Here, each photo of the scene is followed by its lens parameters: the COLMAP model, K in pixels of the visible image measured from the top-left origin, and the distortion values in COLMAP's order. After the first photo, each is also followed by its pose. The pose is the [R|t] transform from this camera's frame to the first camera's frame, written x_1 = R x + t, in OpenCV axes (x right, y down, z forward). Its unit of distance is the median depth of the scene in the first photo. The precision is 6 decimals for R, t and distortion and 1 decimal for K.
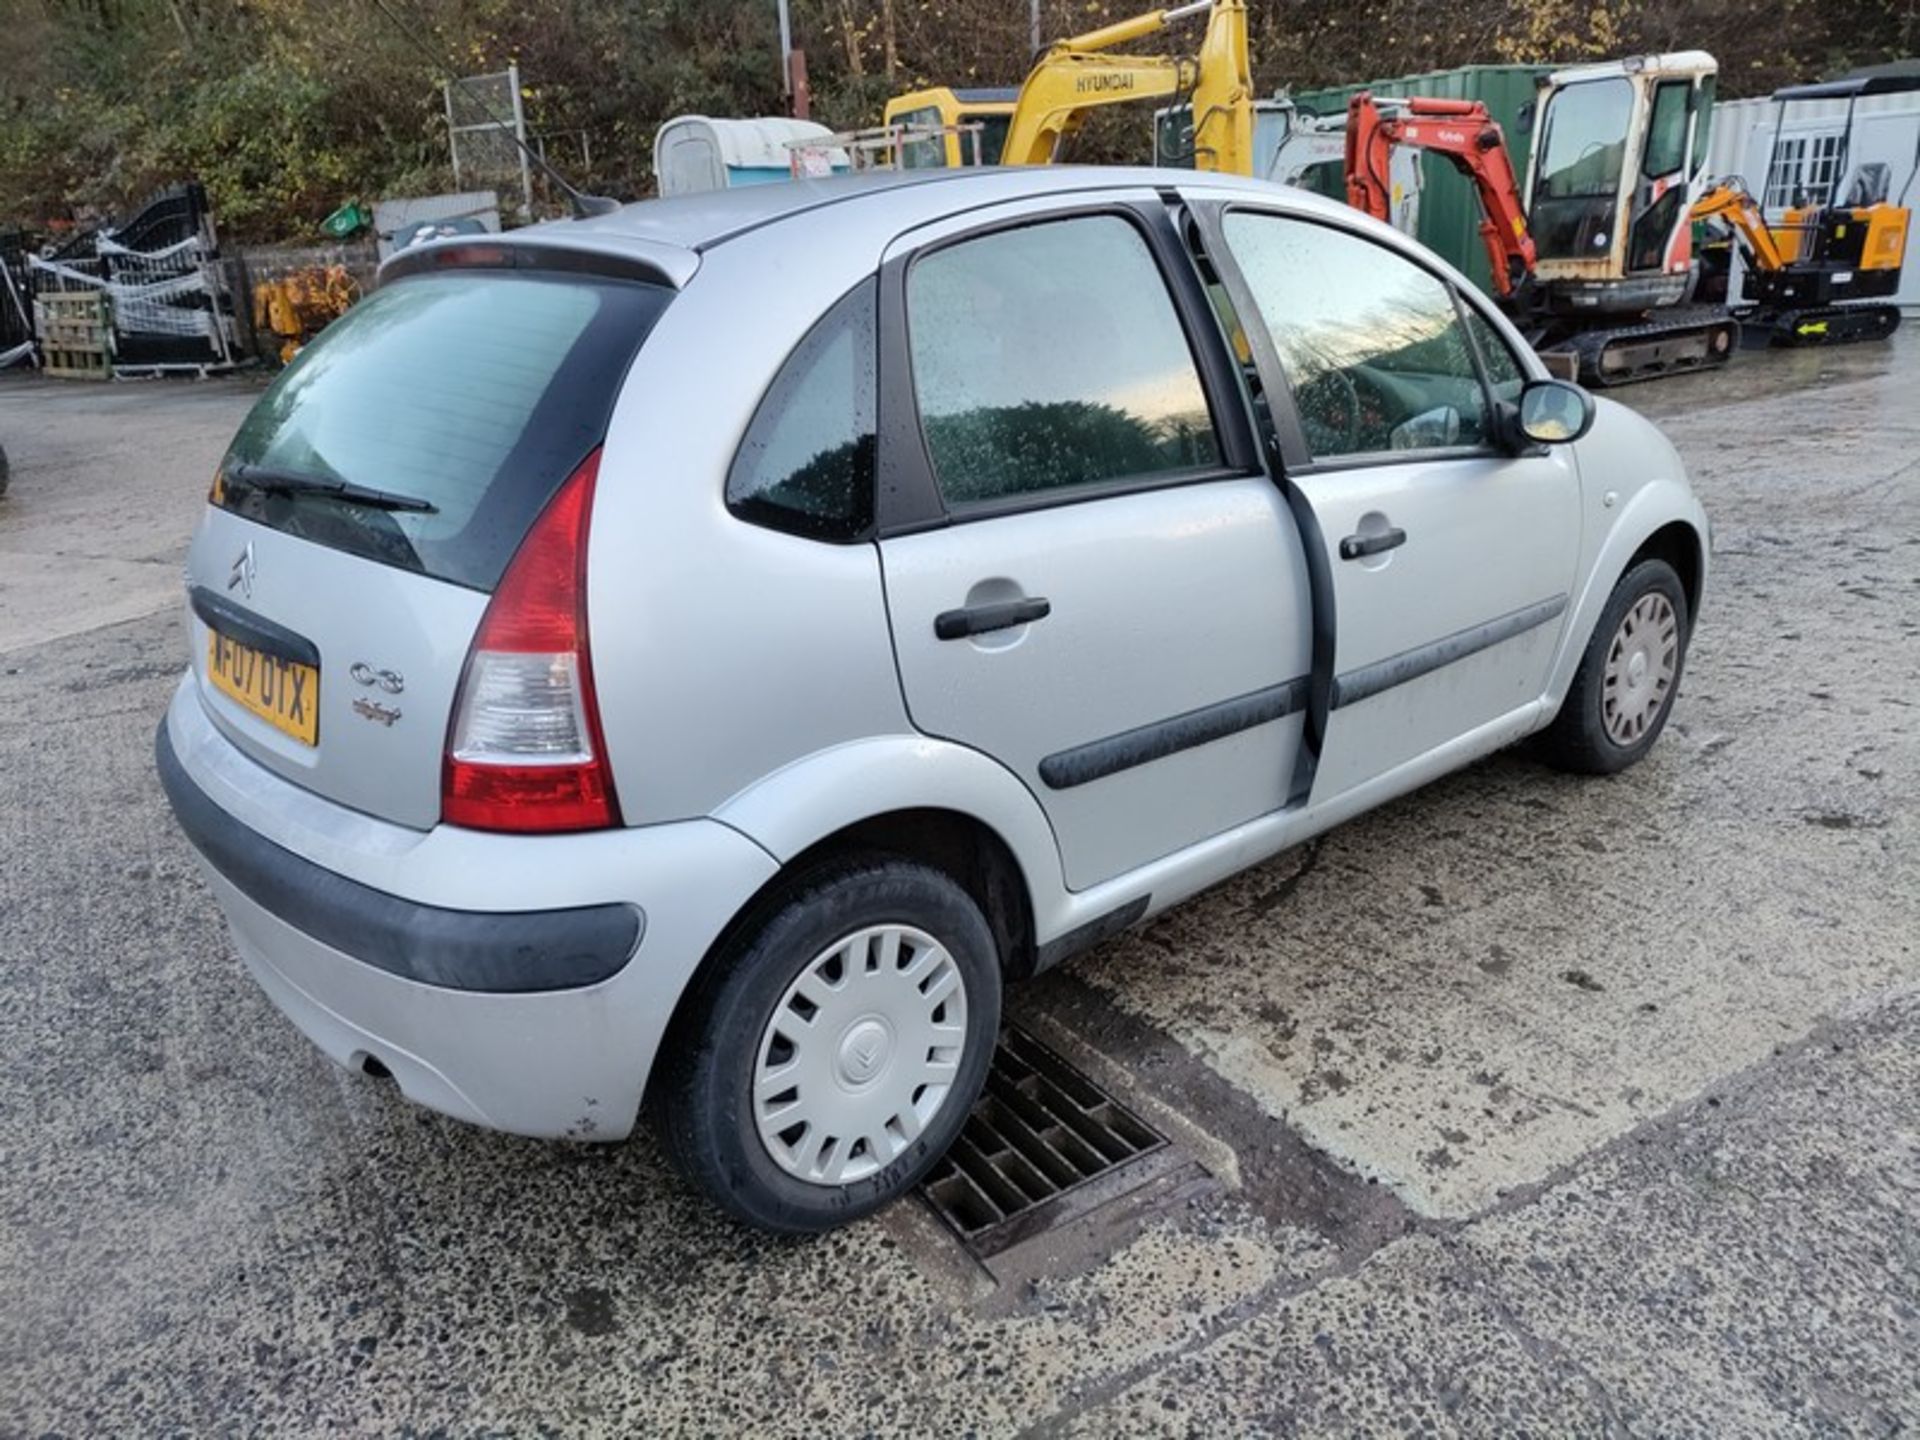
lens RADIAL K [[1394.5, 0, 955.8], [0, 1394.5, 721.4], [0, 0, 1]] dist [0.059908, -0.050458]
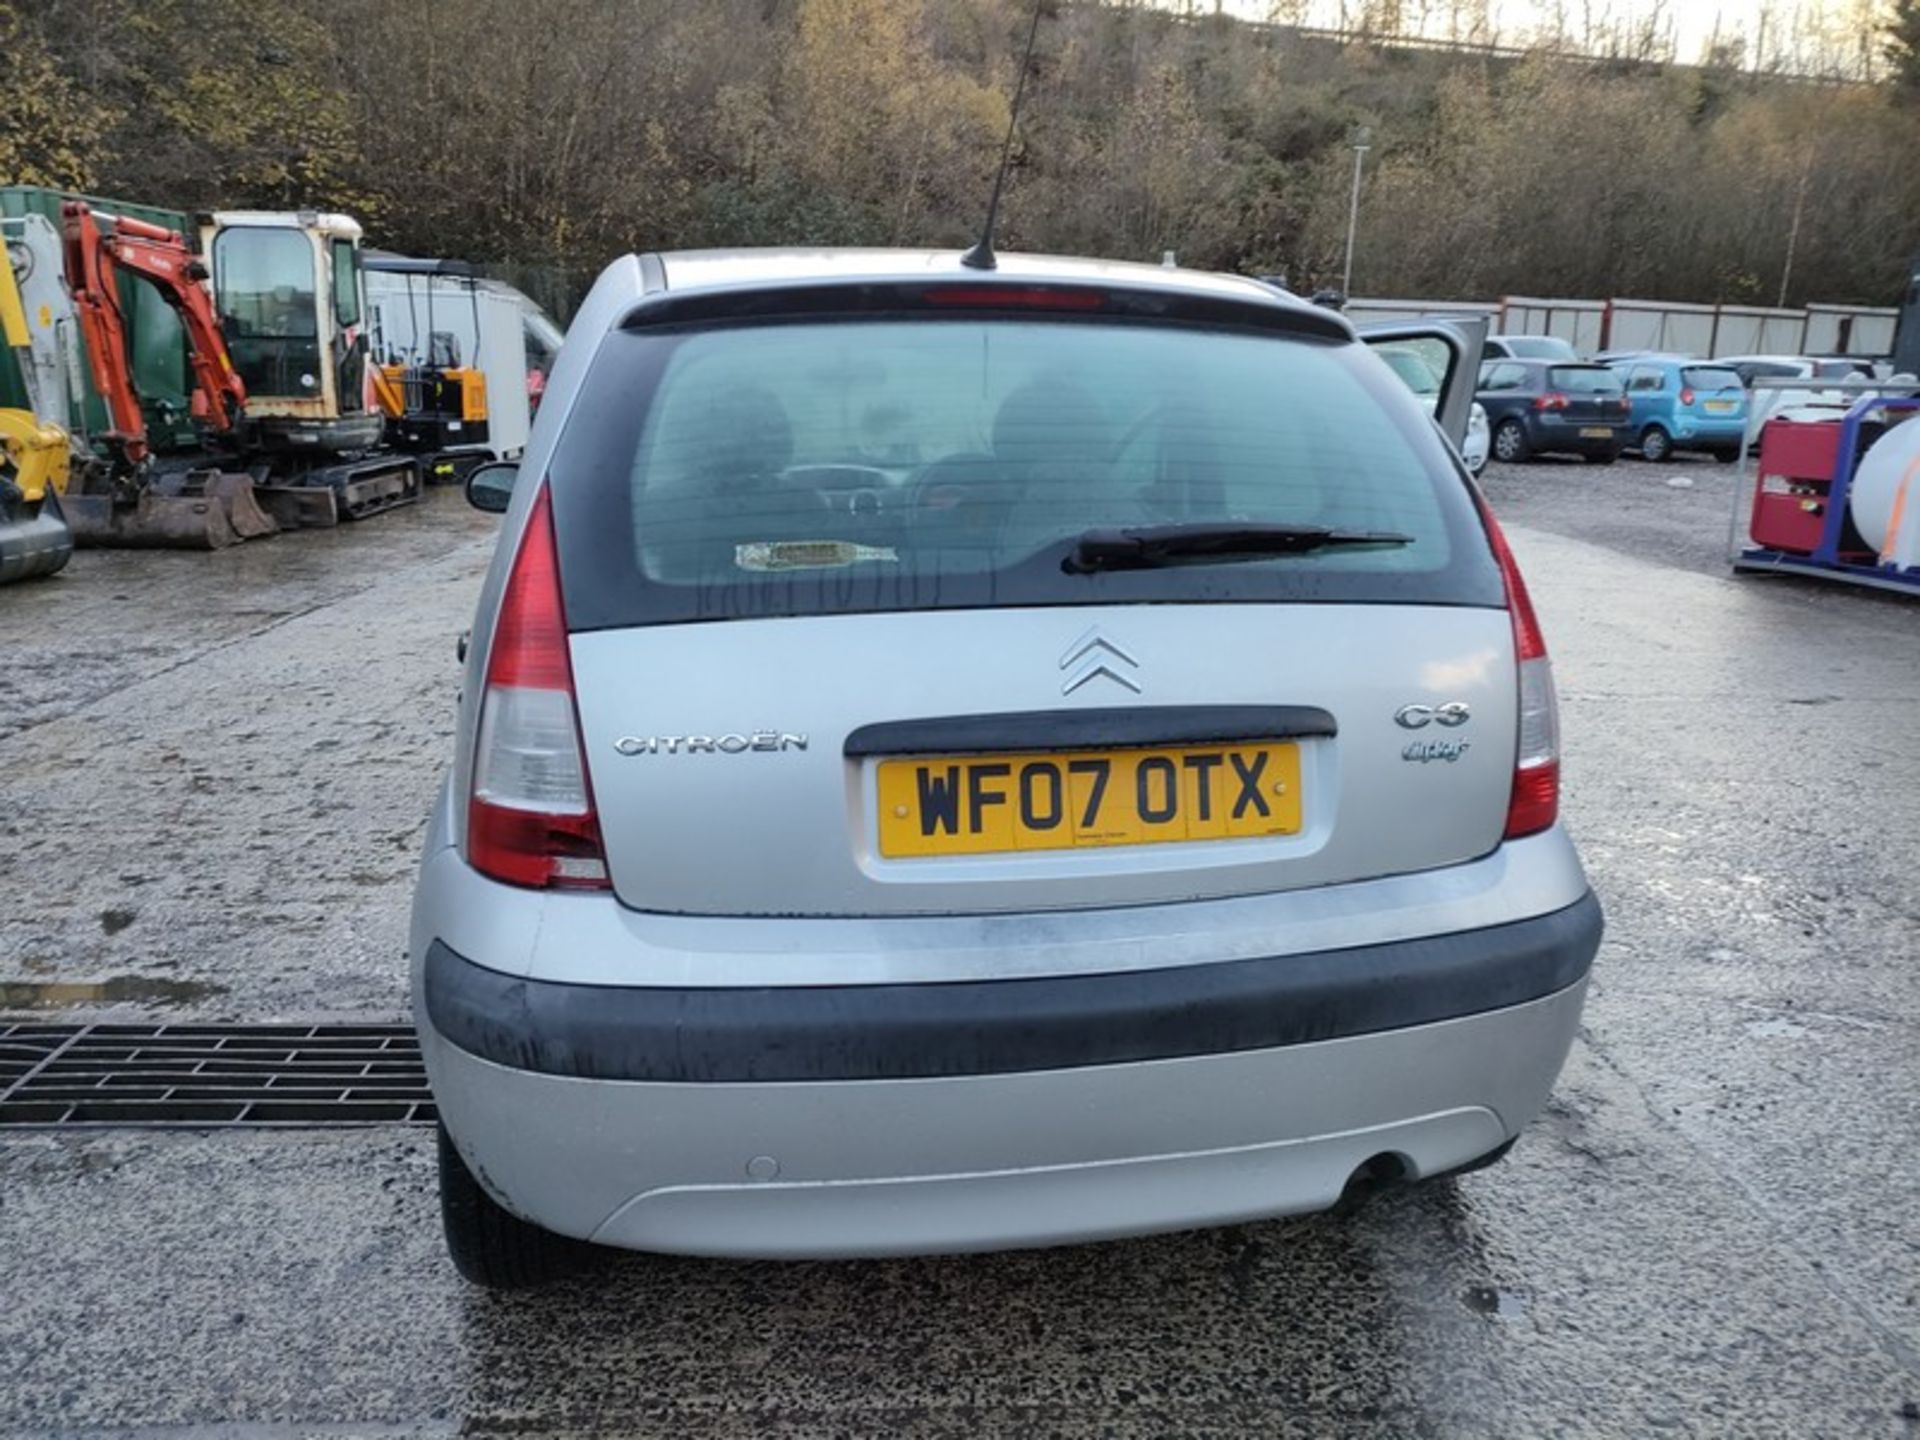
lens RADIAL K [[1394.5, 0, 942.6], [0, 1394.5, 734.4], [0, 0, 1]] dist [0.059908, -0.050458]
pose [[0.488002, -0.165967, 0.856918, -0.986753], [0.247716, 0.967723, 0.046357, -0.102855], [-0.836953, 0.189650, 0.513364, 0.557985]]
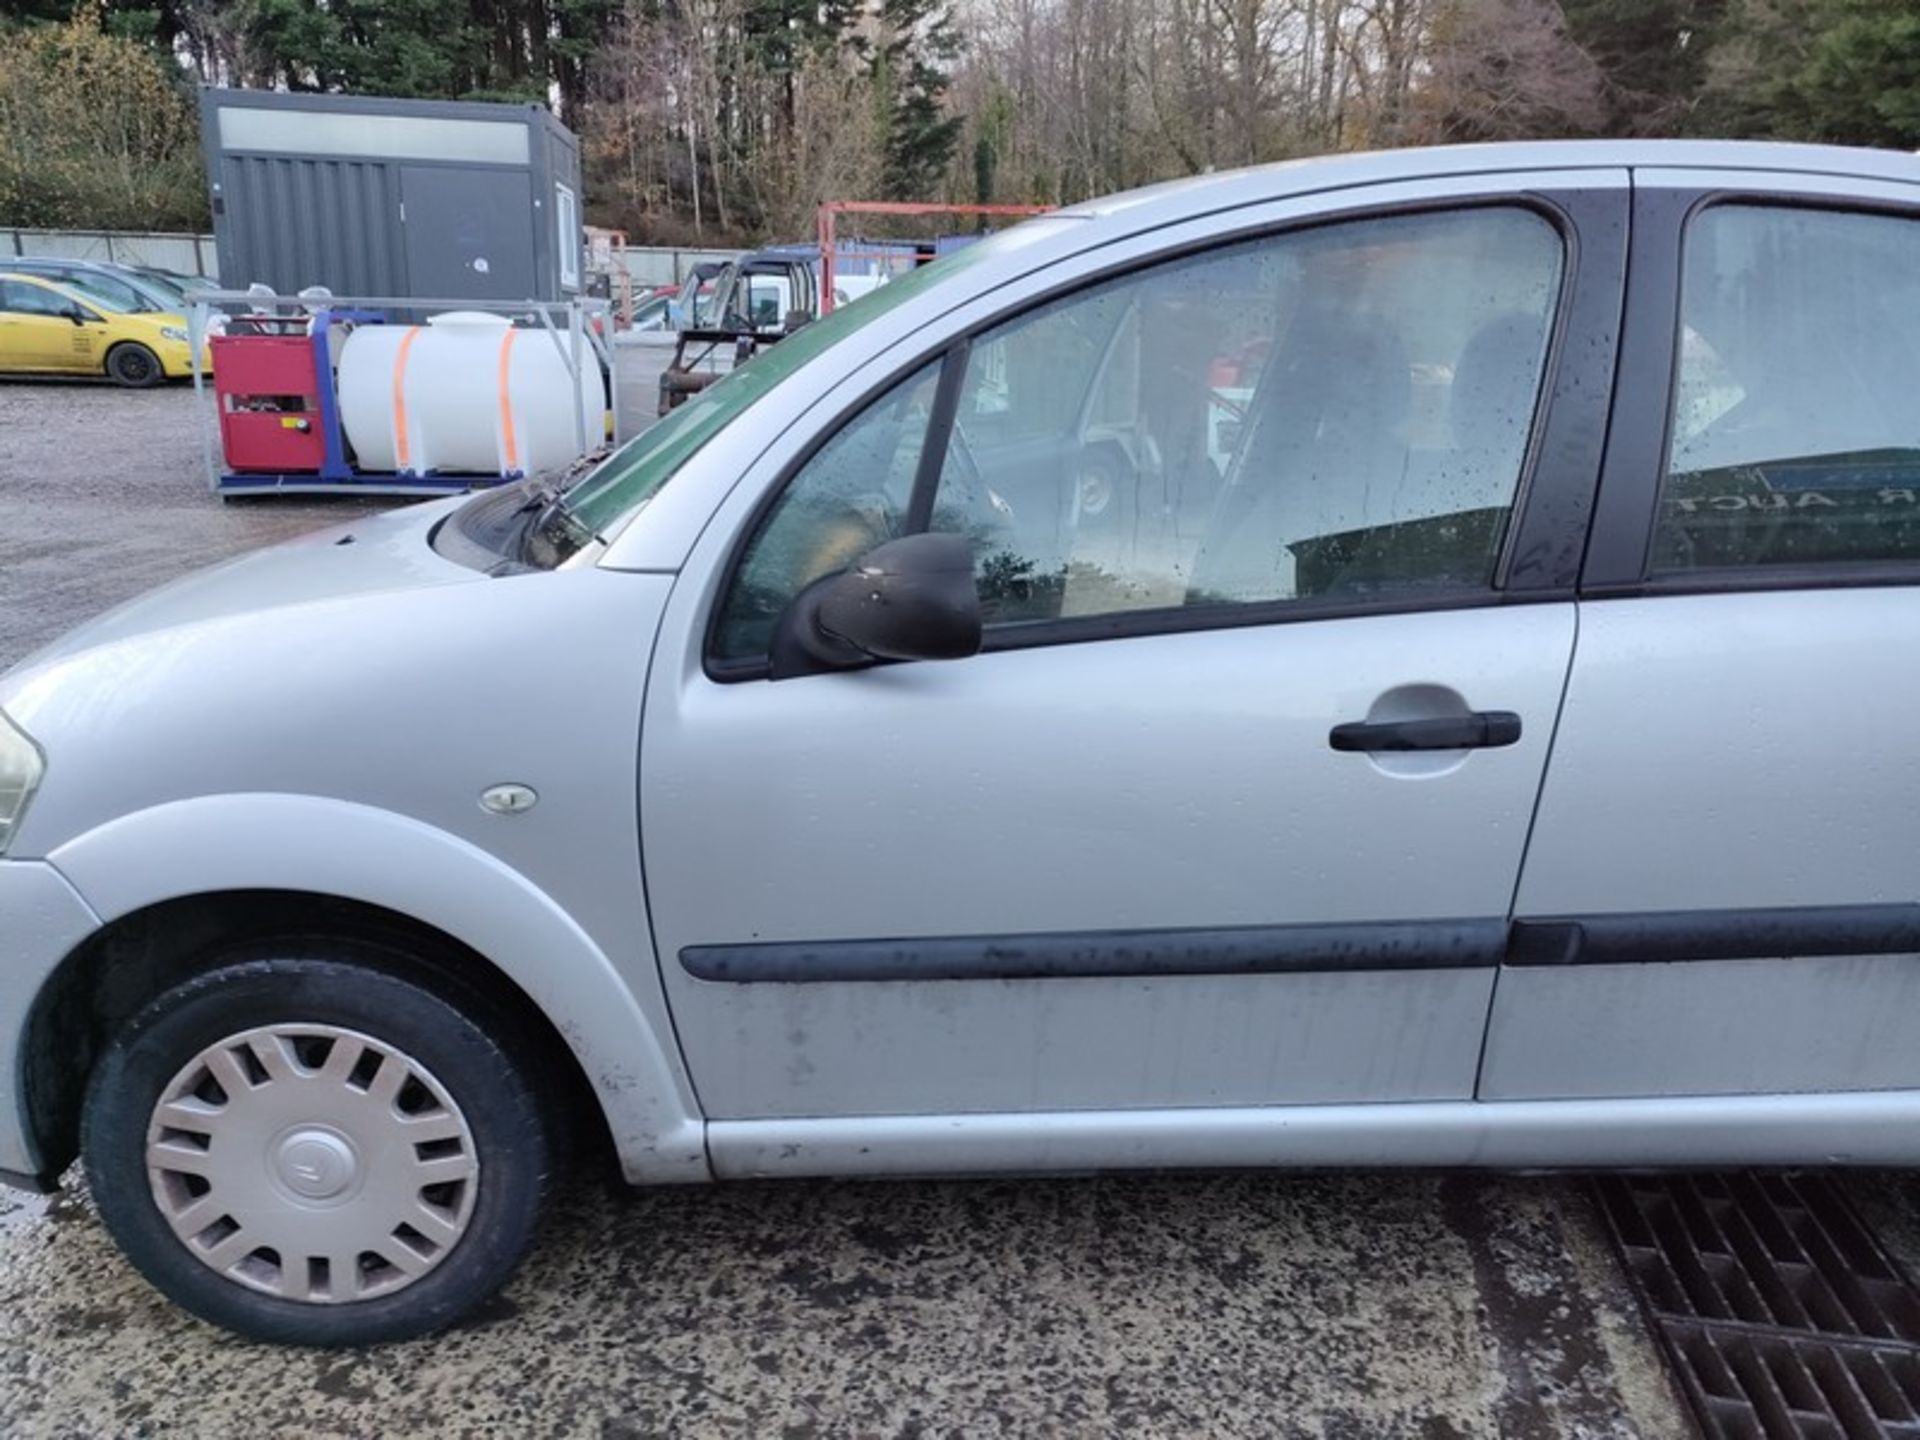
lens RADIAL K [[1394.5, 0, 967.3], [0, 1394.5, 709.9], [0, 0, 1]] dist [0.059908, -0.050458]
pose [[-0.772541, -0.139771, 0.619390, -0.359374], [0.225762, 0.851269, 0.473680, -0.614548], [-0.593475, 0.505772, -0.626085, 1.966061]]
